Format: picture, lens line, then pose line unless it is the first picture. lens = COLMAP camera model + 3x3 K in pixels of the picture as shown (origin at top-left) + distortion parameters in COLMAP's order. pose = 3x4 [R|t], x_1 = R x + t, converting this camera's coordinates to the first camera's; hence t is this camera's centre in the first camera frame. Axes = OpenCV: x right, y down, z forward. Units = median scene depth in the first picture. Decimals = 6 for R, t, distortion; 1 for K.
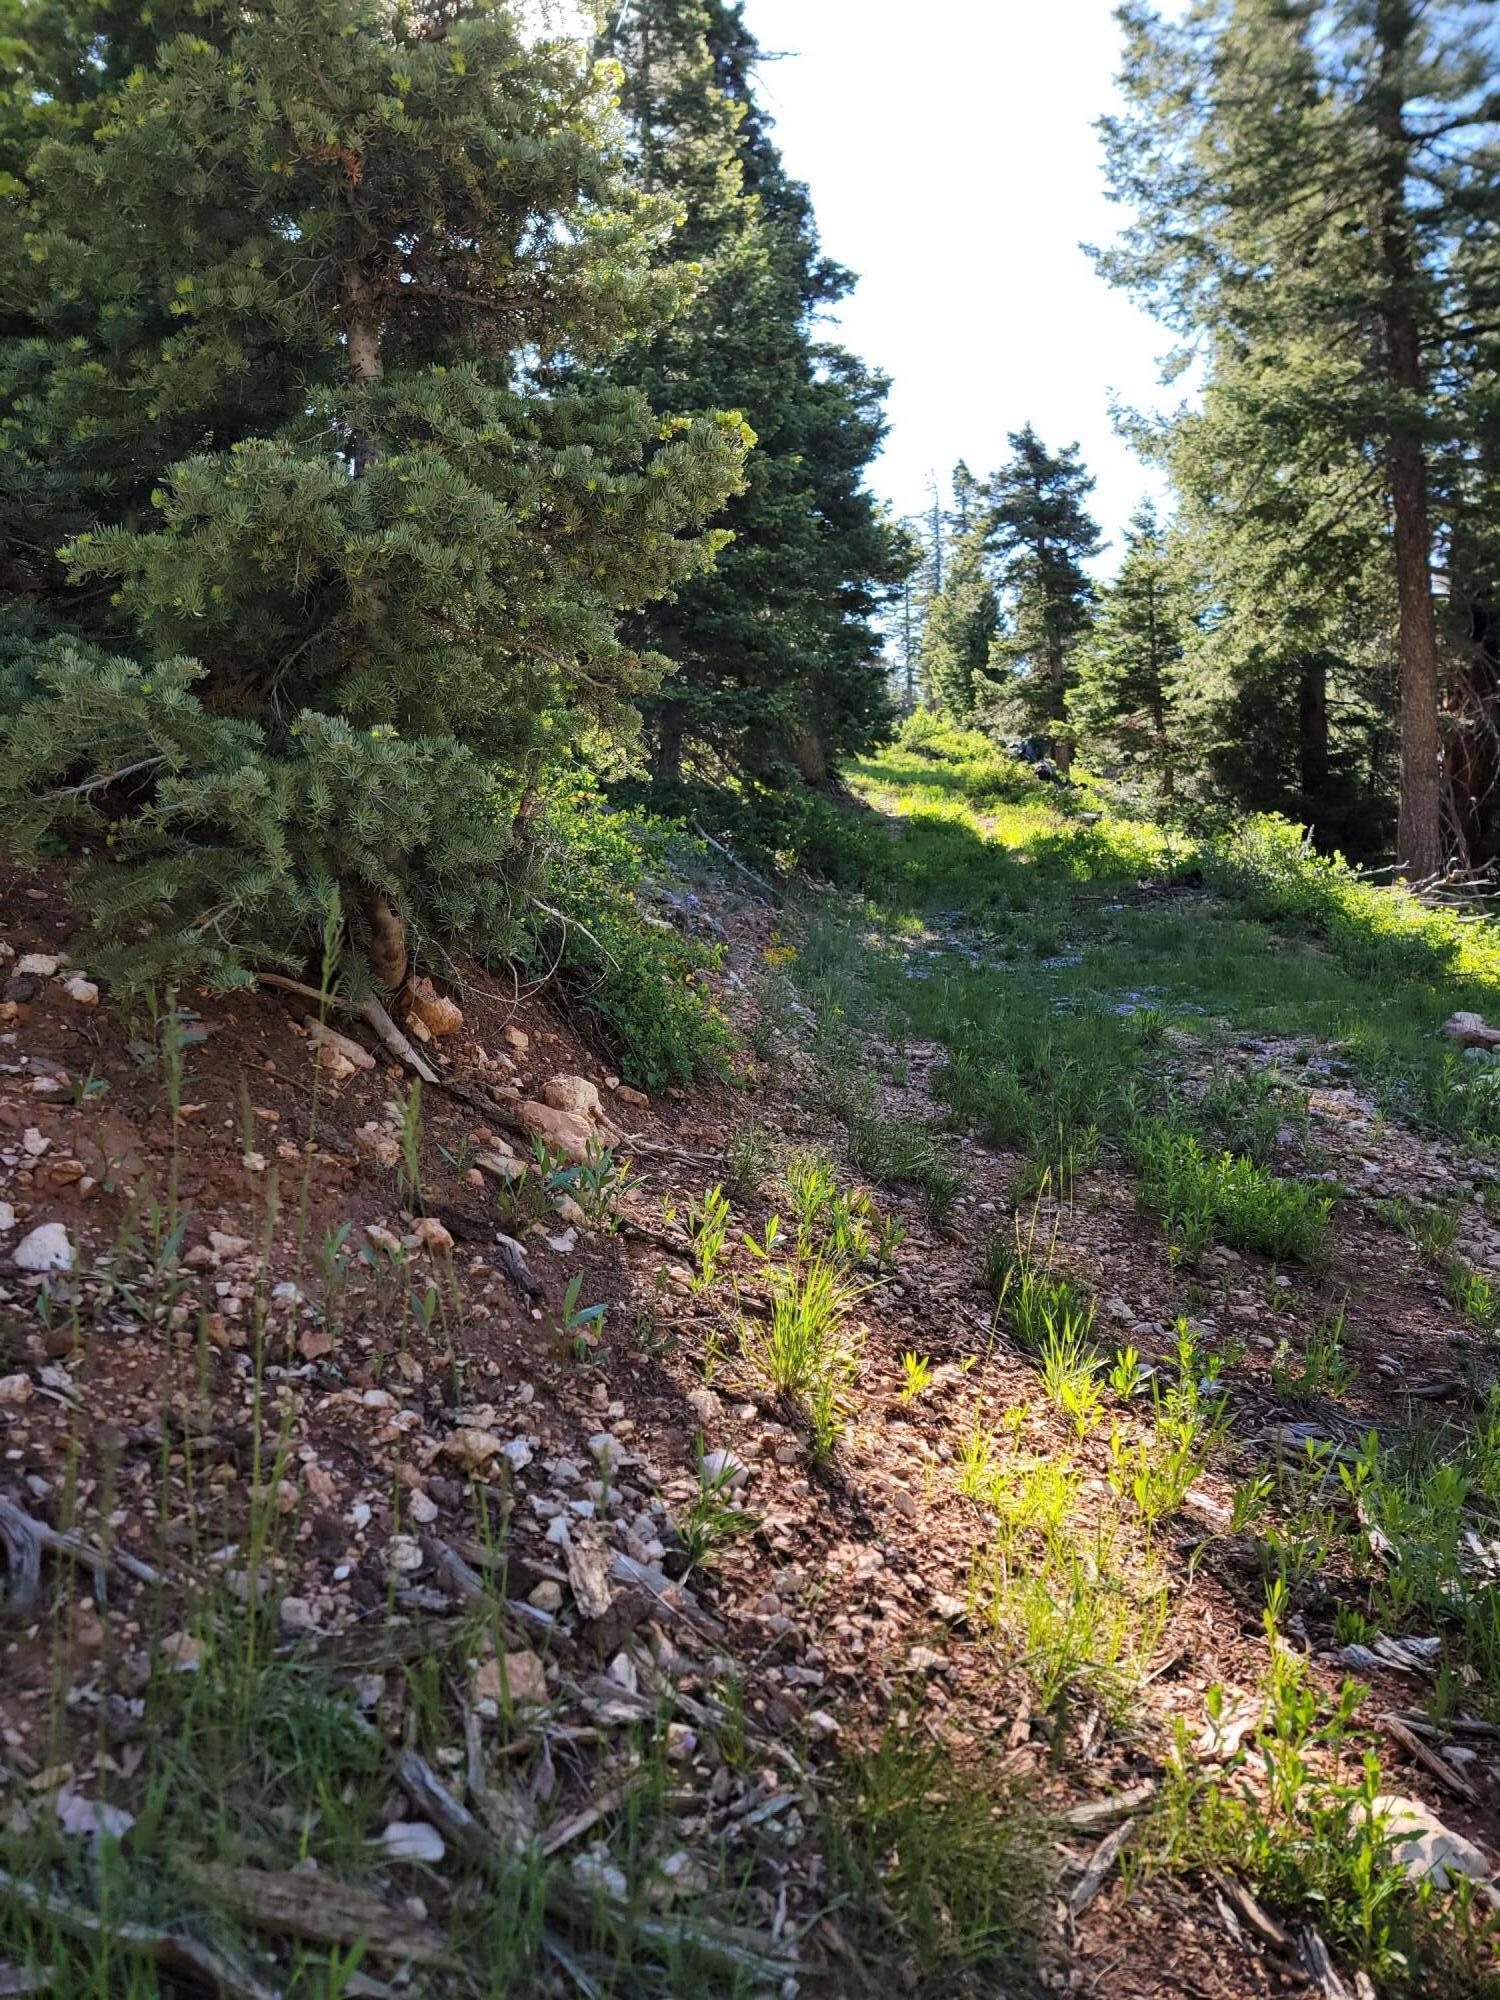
lens RADIAL K [[1398.8, 0, 740.2], [0, 1398.8, 988.1], [0, 0, 1]] dist [0.090711, -0.078034]
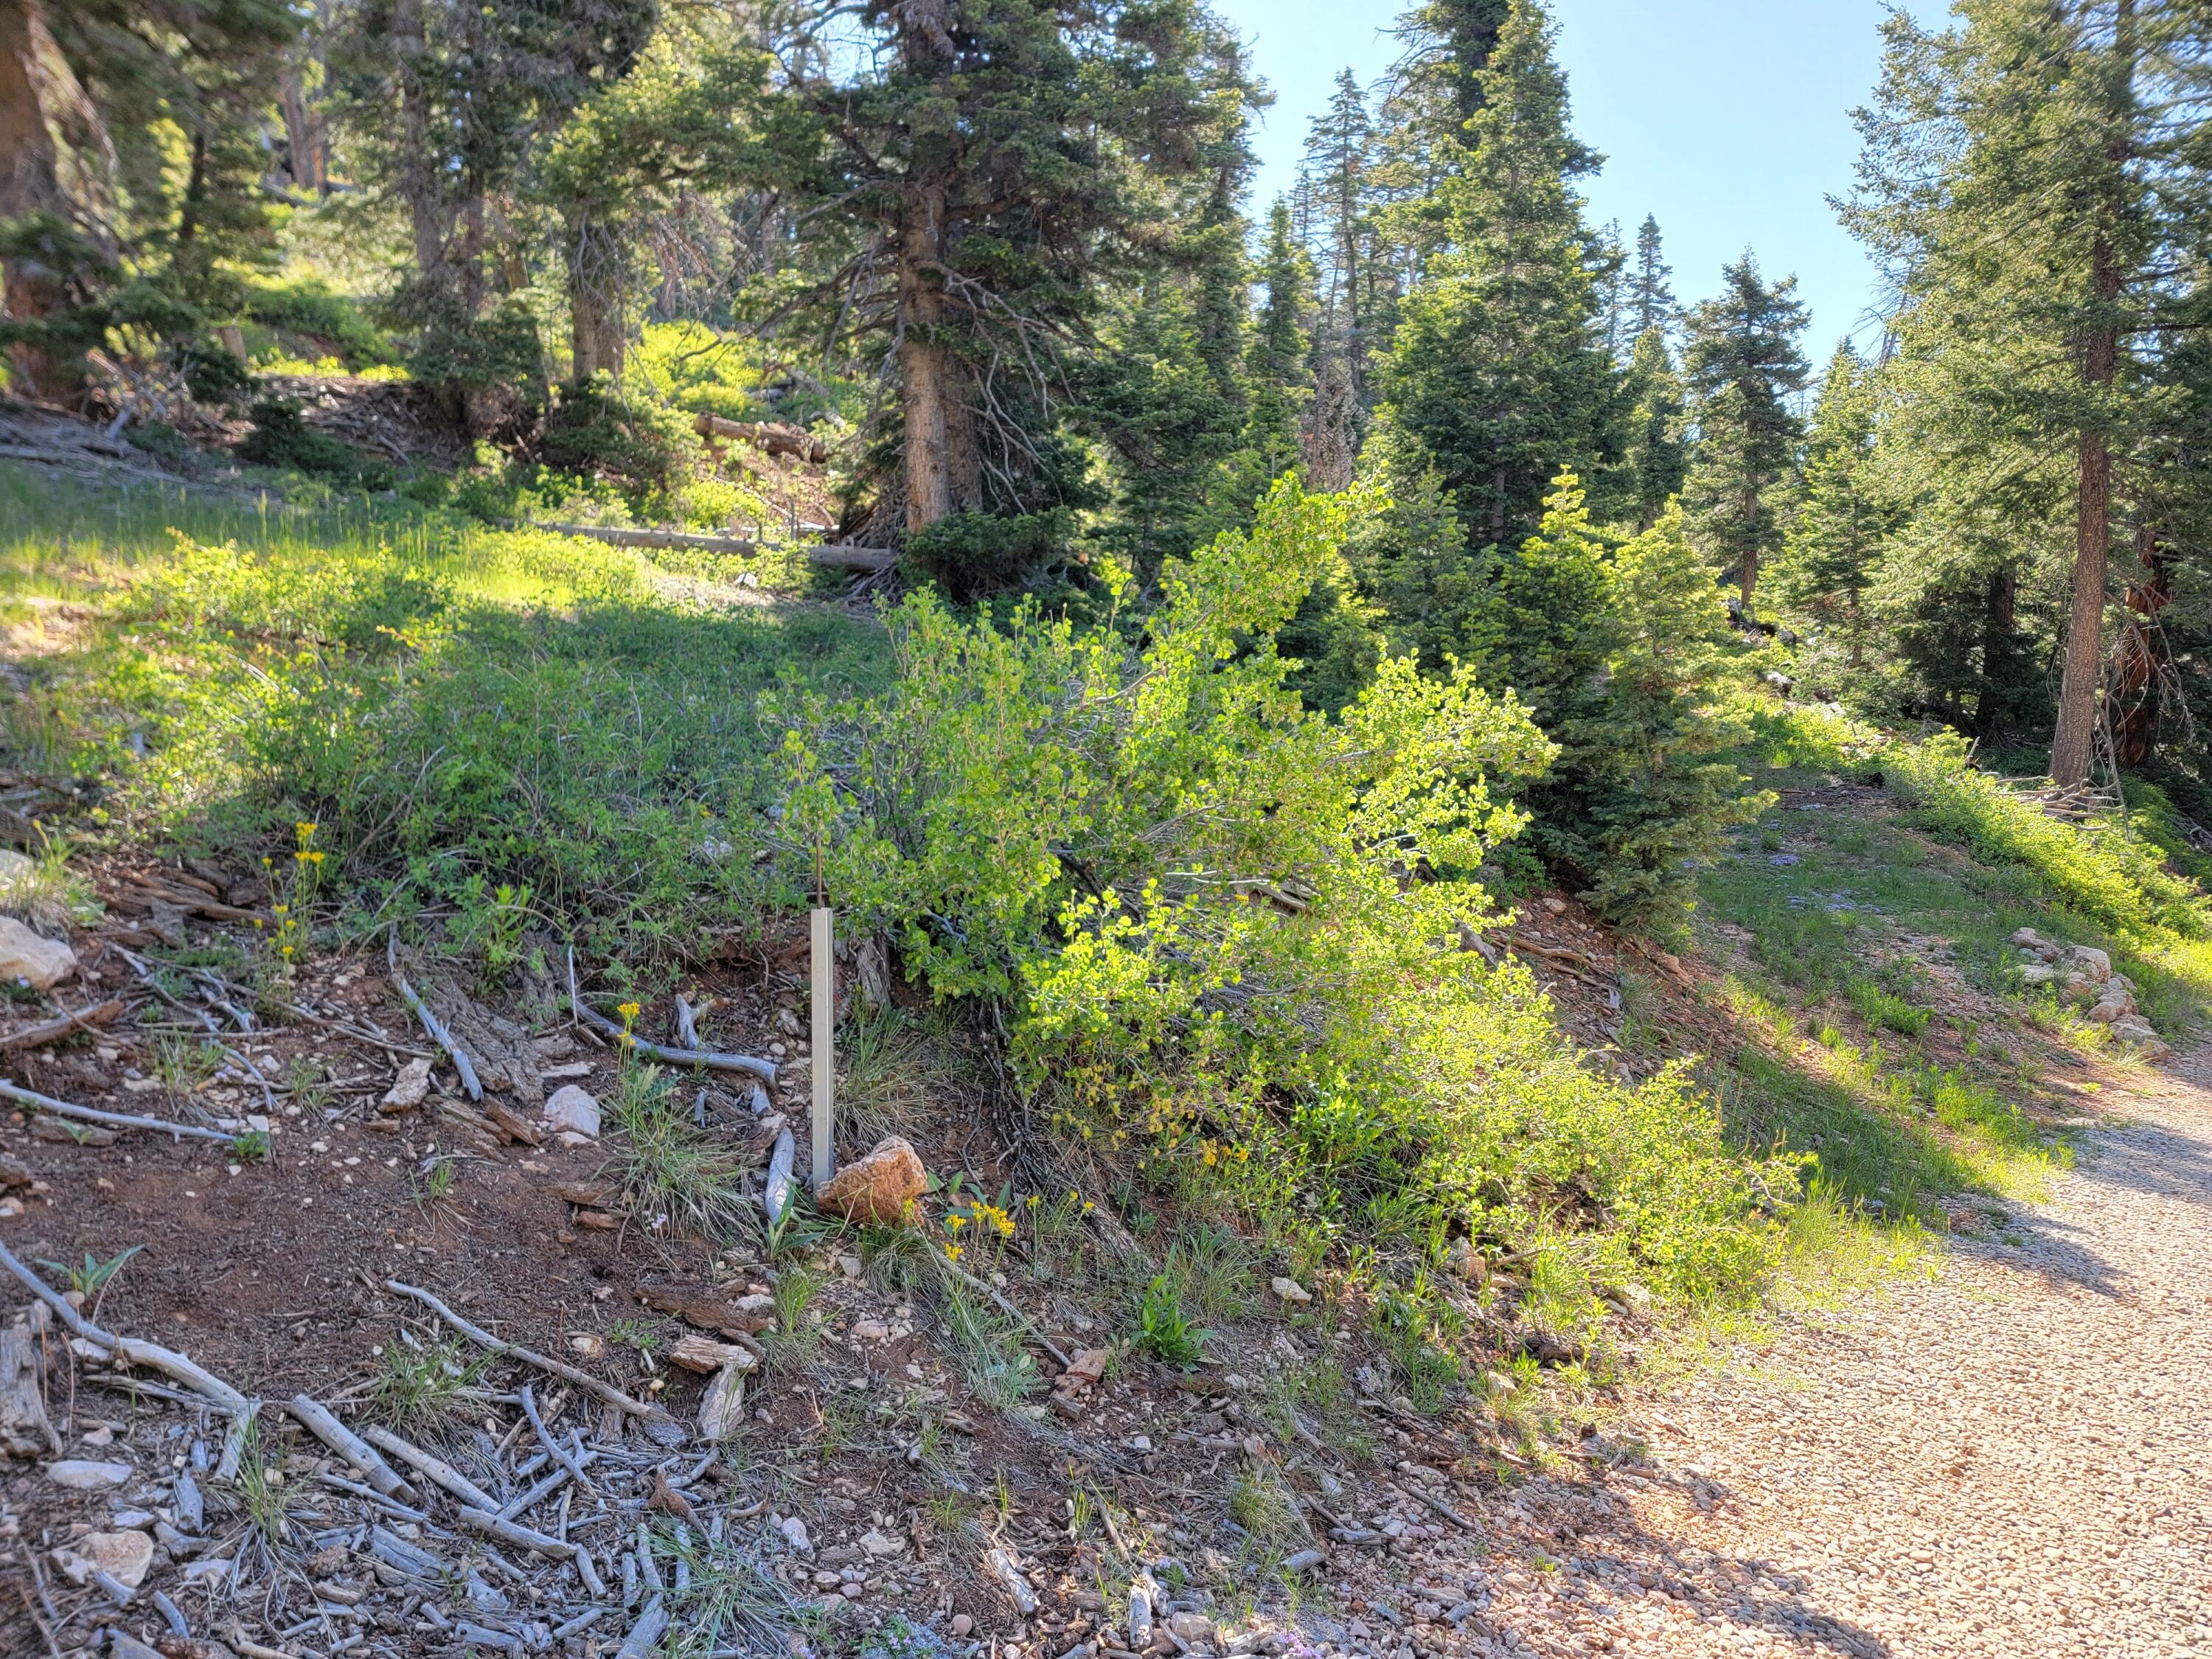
lens RADIAL K [[1547.1, 0, 1117.1], [0, 1547.1, 849.1], [0, 0, 1]] dist [0.090711, -0.078034]
pose [[0.989555, 0.079655, -0.120150, -0.113891], [-0.071229, 0.994795, 0.072869, -0.040301], [0.125329, -0.063550, 0.990078, -0.315309]]
